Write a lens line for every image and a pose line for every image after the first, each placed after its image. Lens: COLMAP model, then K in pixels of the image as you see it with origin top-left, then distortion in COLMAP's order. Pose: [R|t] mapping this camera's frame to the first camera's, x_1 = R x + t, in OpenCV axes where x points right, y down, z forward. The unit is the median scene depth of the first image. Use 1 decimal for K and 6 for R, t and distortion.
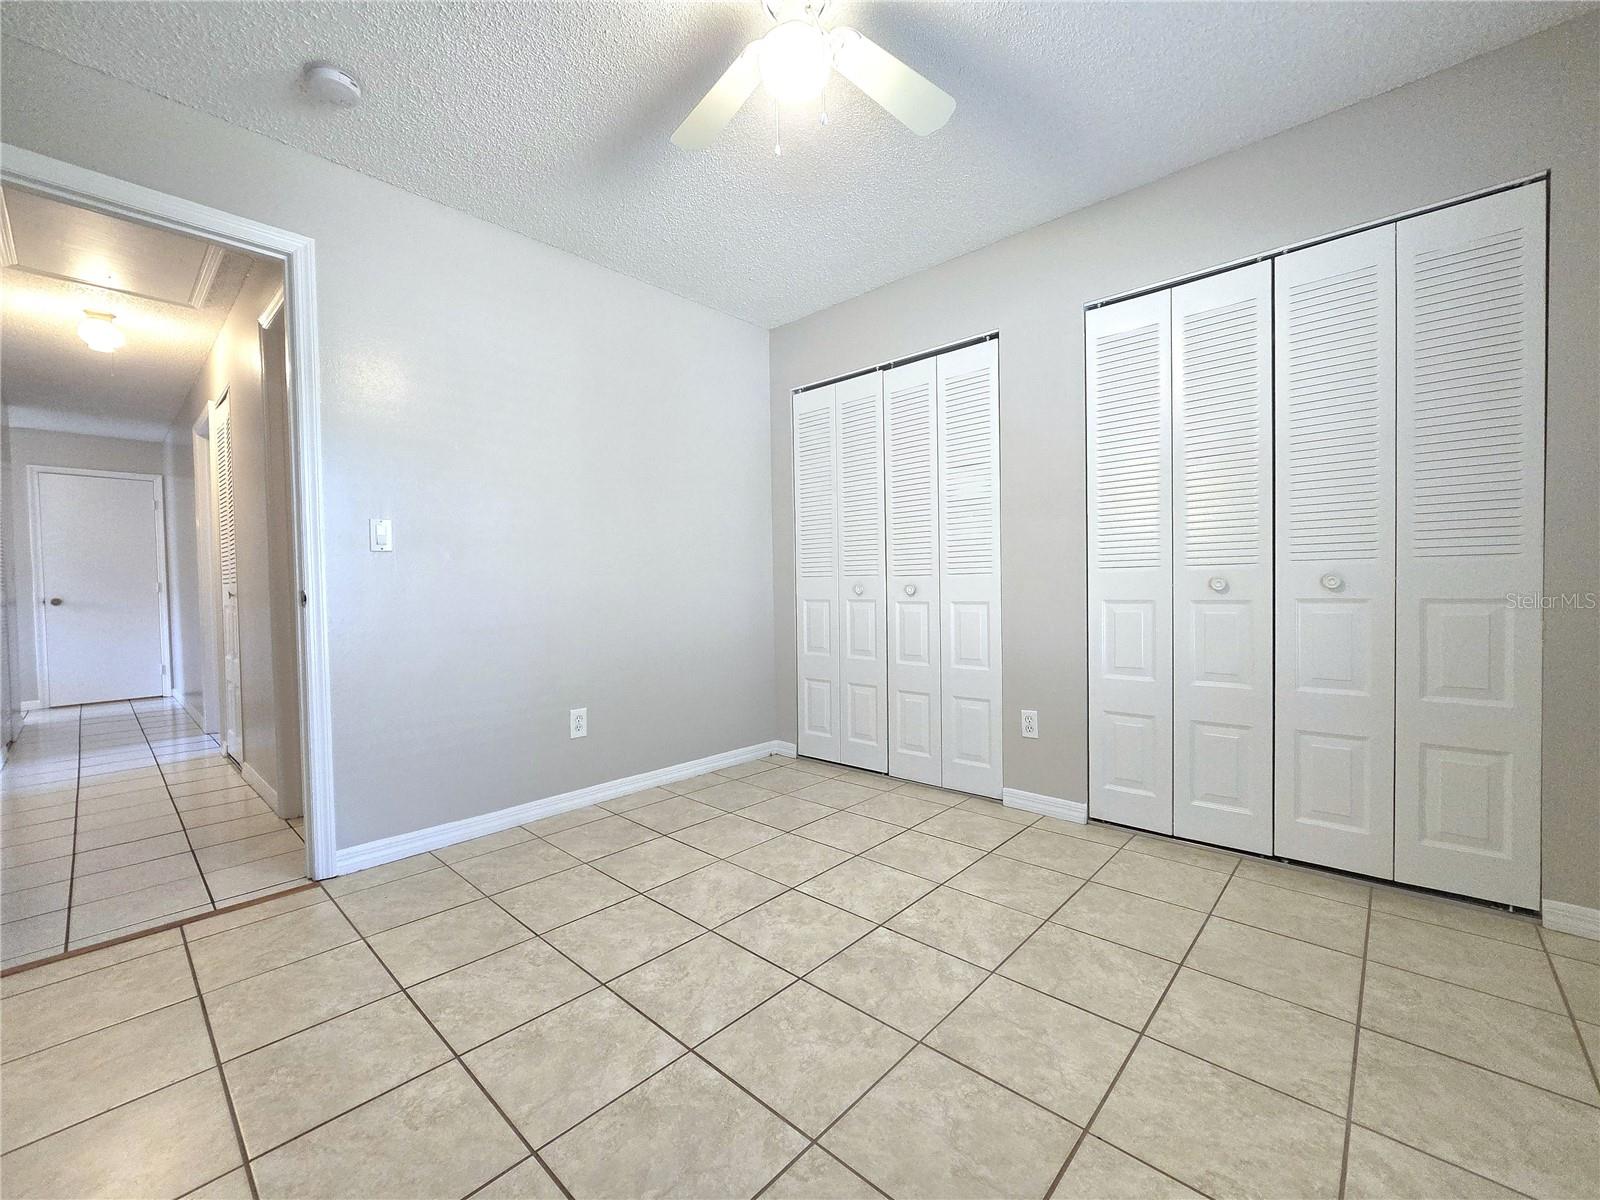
lens RADIAL K [[658.7, 0, 768.2], [0, 658.7, 604.8], [0, 0, 1]] dist [-0.004463, 0.001160]
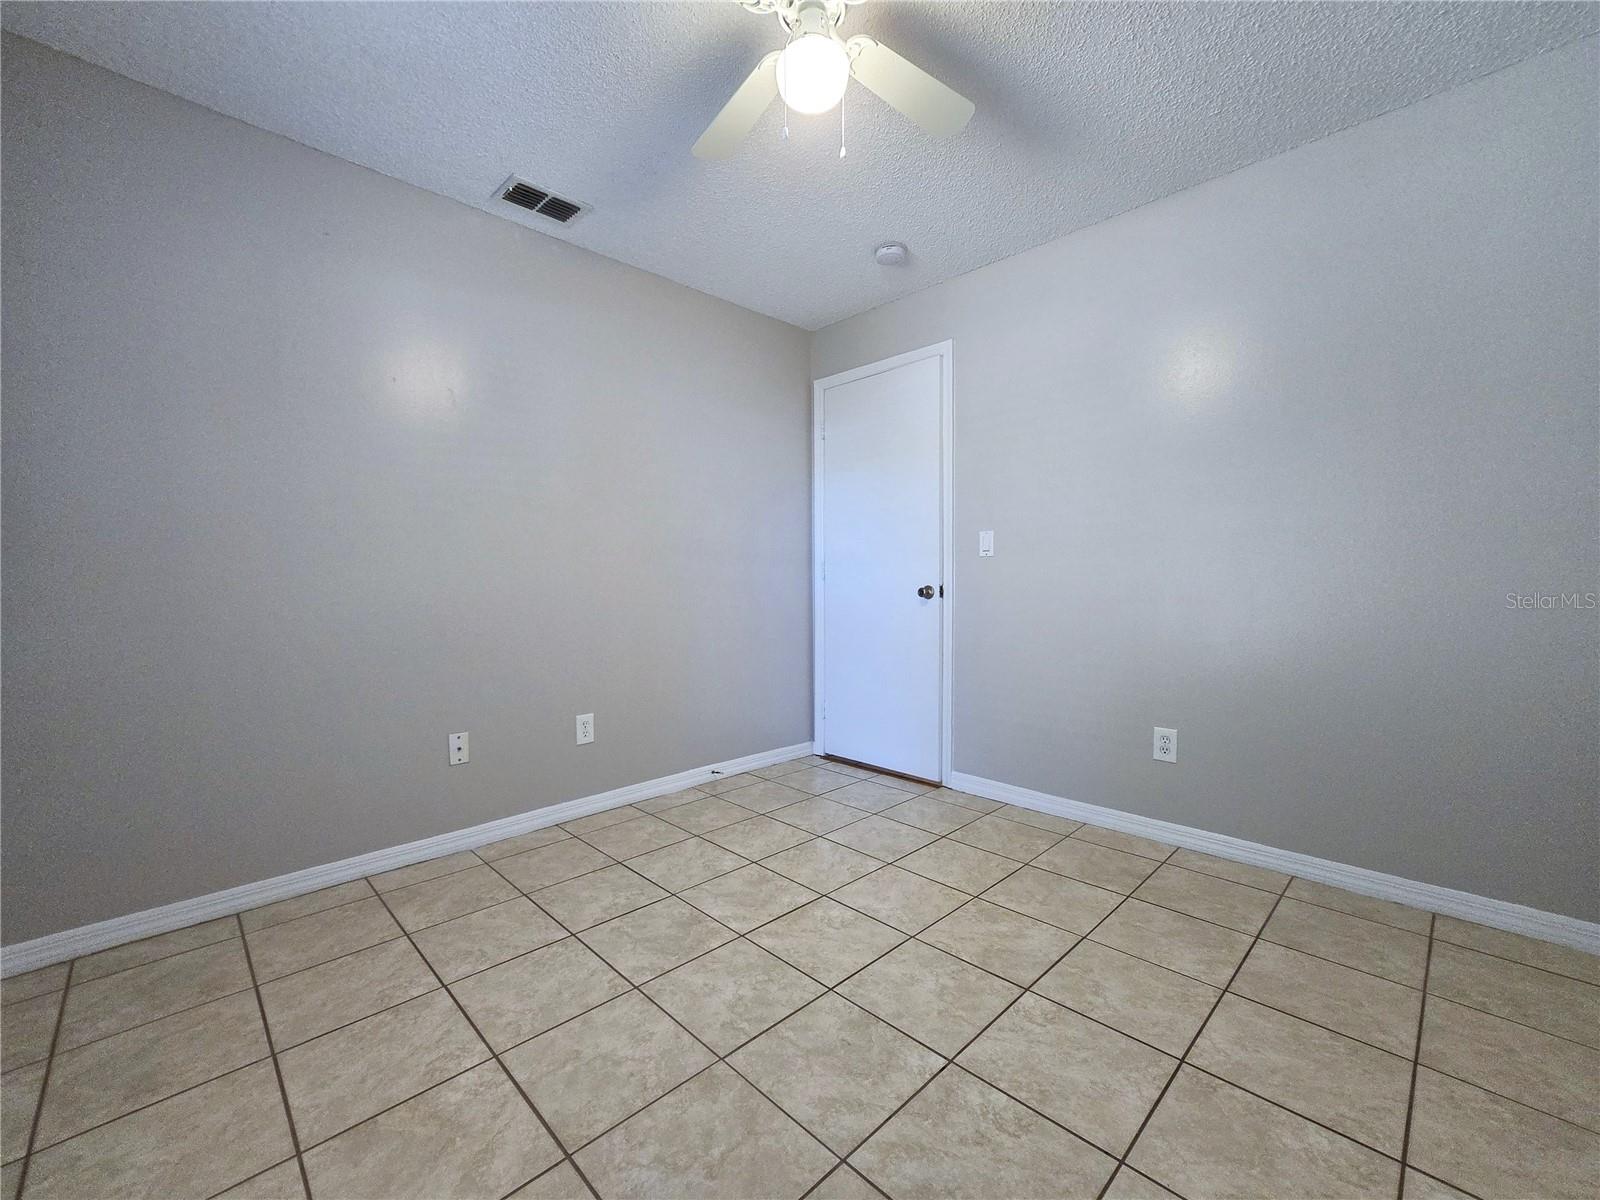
lens RADIAL K [[658.7, 0, 807.1], [0, 658.7, 607.3], [0, 0, 1]] dist [-0.004463, 0.001160]
pose [[-0.019713, 0.056064, -0.998233, 0.768283], [-0.023078, 0.998135, 0.056514, -0.050226], [0.999539, 0.024151, -0.018382, 0.734266]]
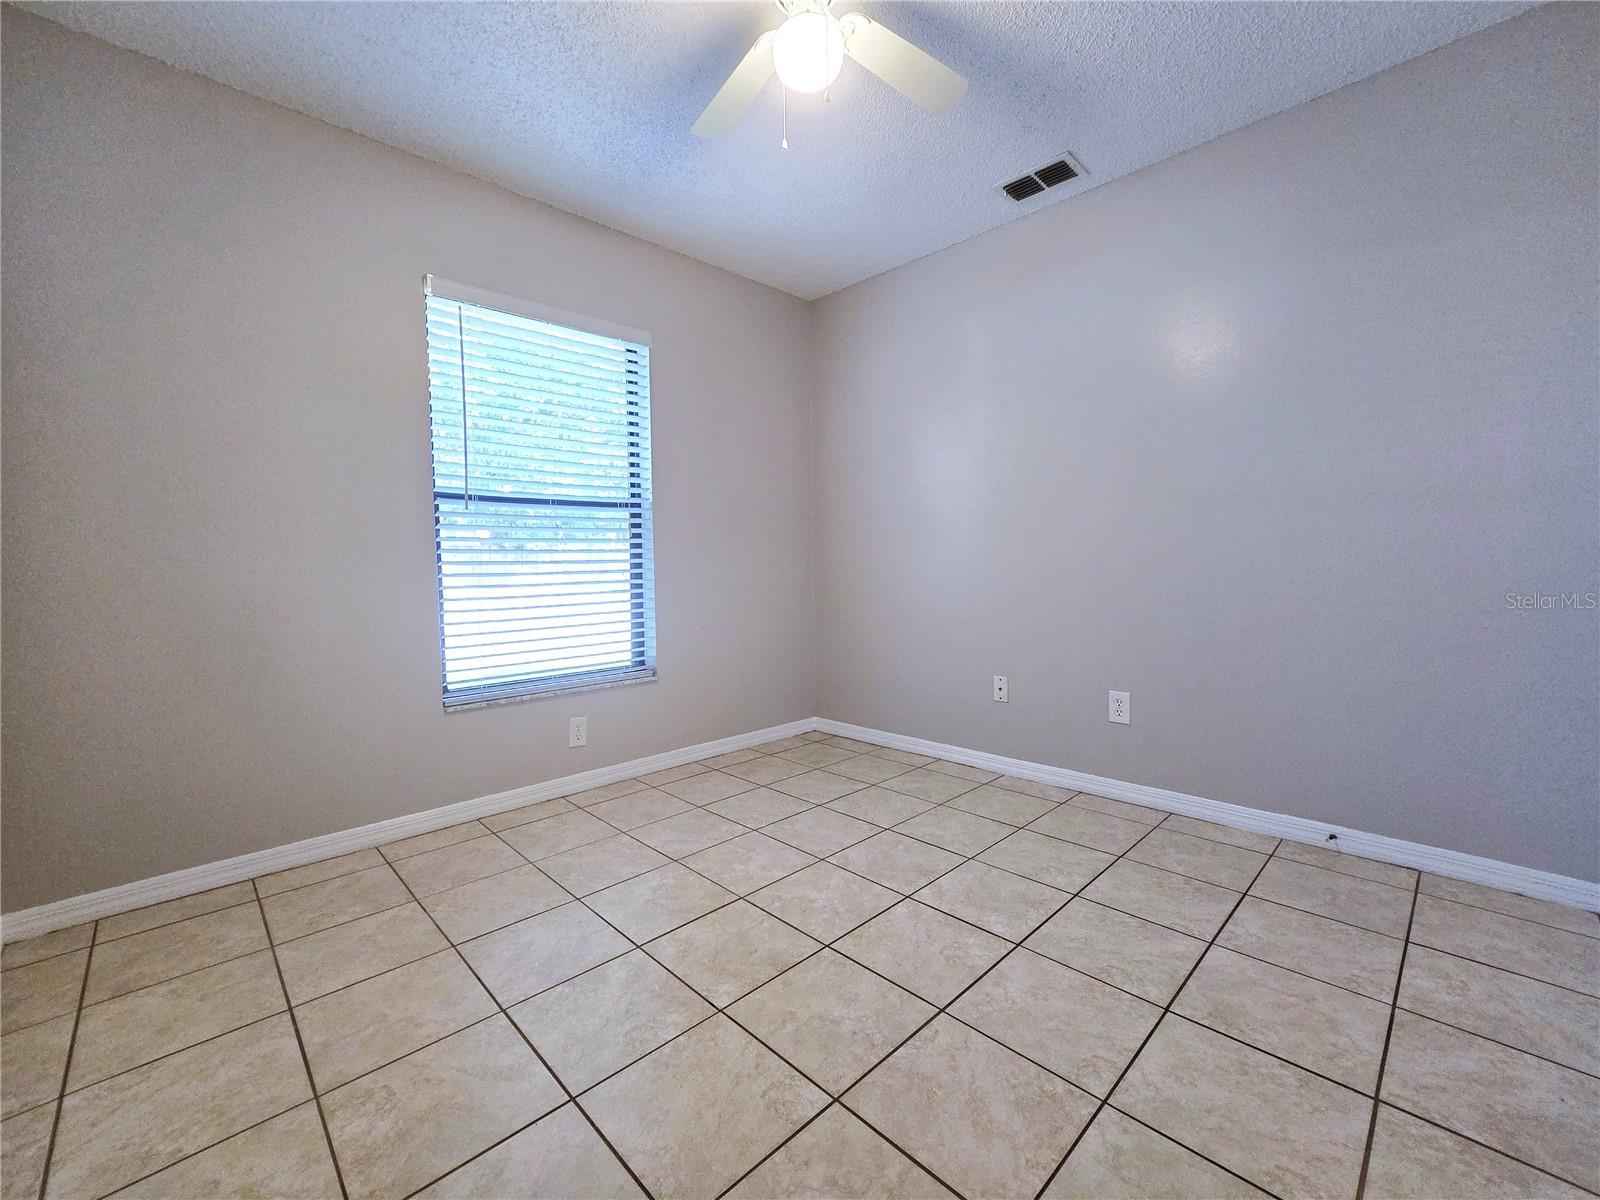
lens RADIAL K [[658.7, 0, 777.0], [0, 658.7, 612.9], [0, 0, 1]] dist [-0.004463, 0.001160]
pose [[-0.998575, 0.026613, 0.046248, 0.049552], [0.031436, 0.993771, 0.106912, -0.047482], [-0.043114, 0.108214, -0.993192, 1.493263]]
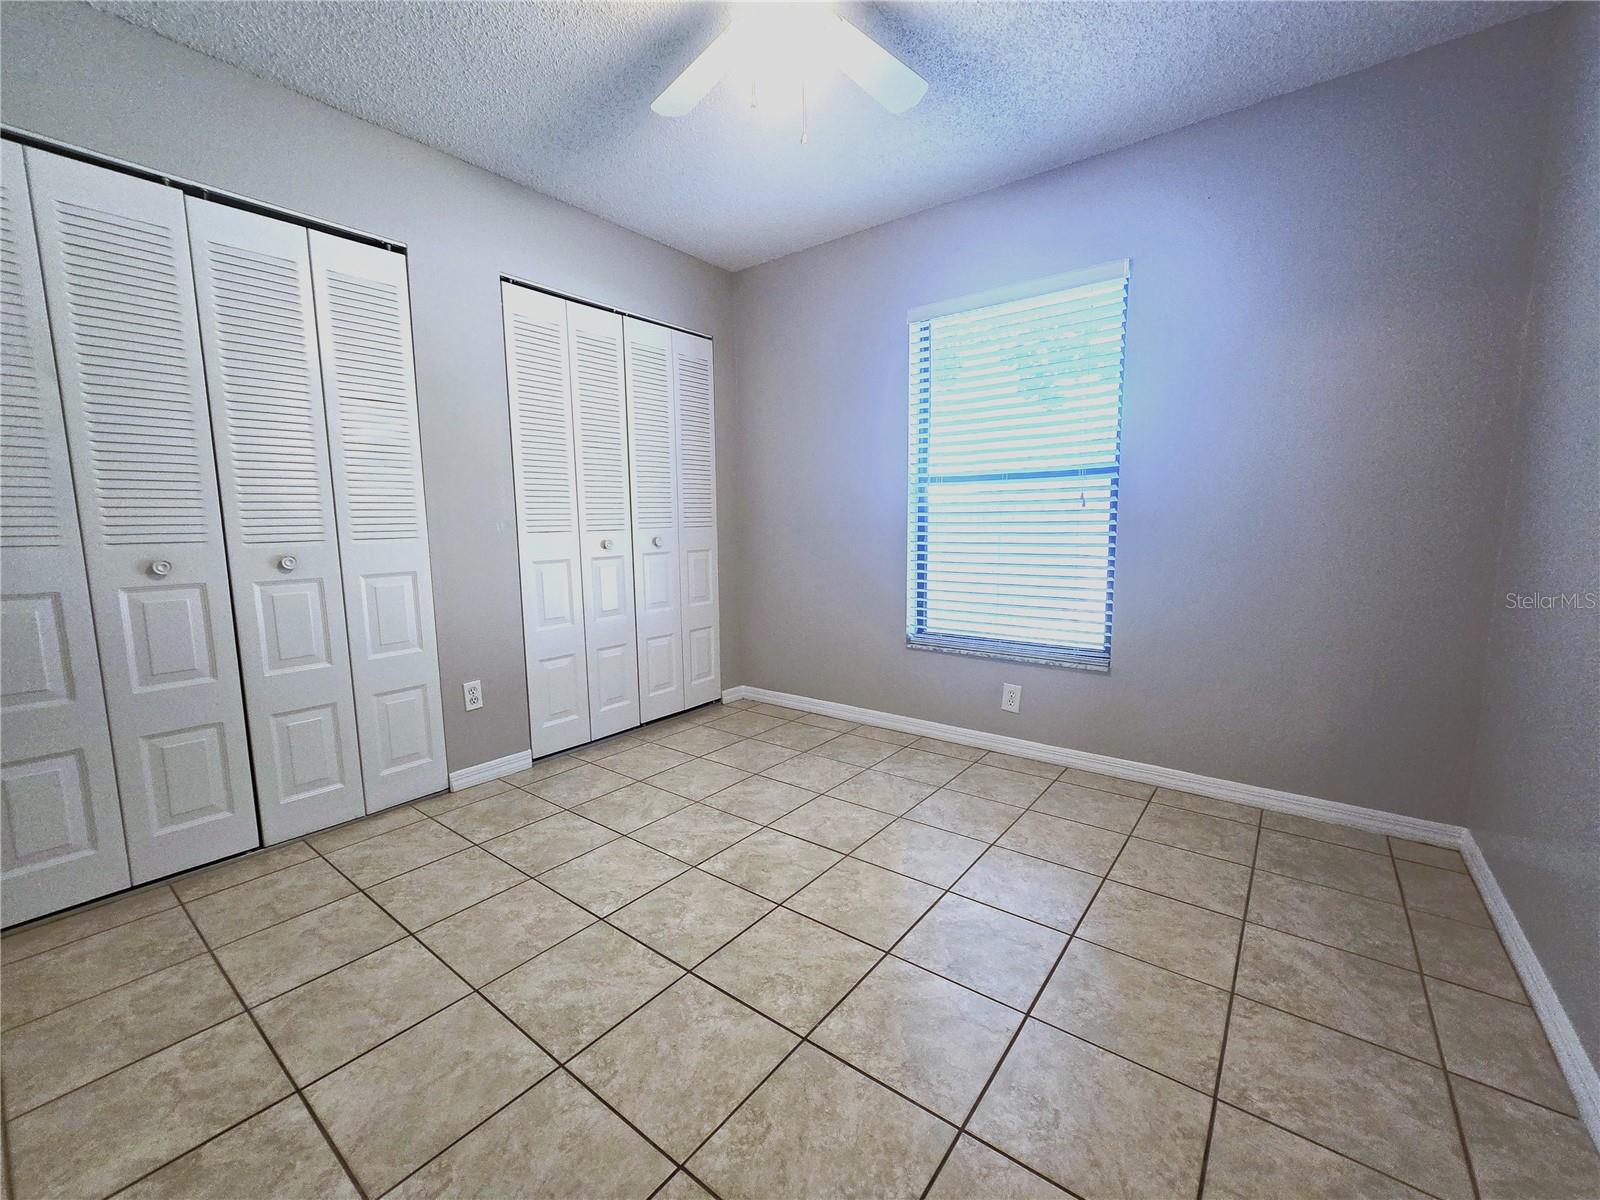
lens RADIAL K [[658.7, 0, 807.9], [0, 658.7, 609.3], [0, 0, 1]] dist [-0.004463, 0.001160]
pose [[-0.118398, -0.116031, 0.986164, -0.763557], [0.042489, 0.991648, 0.121777, -0.051443], [-0.992057, 0.056319, -0.112479, 0.796551]]
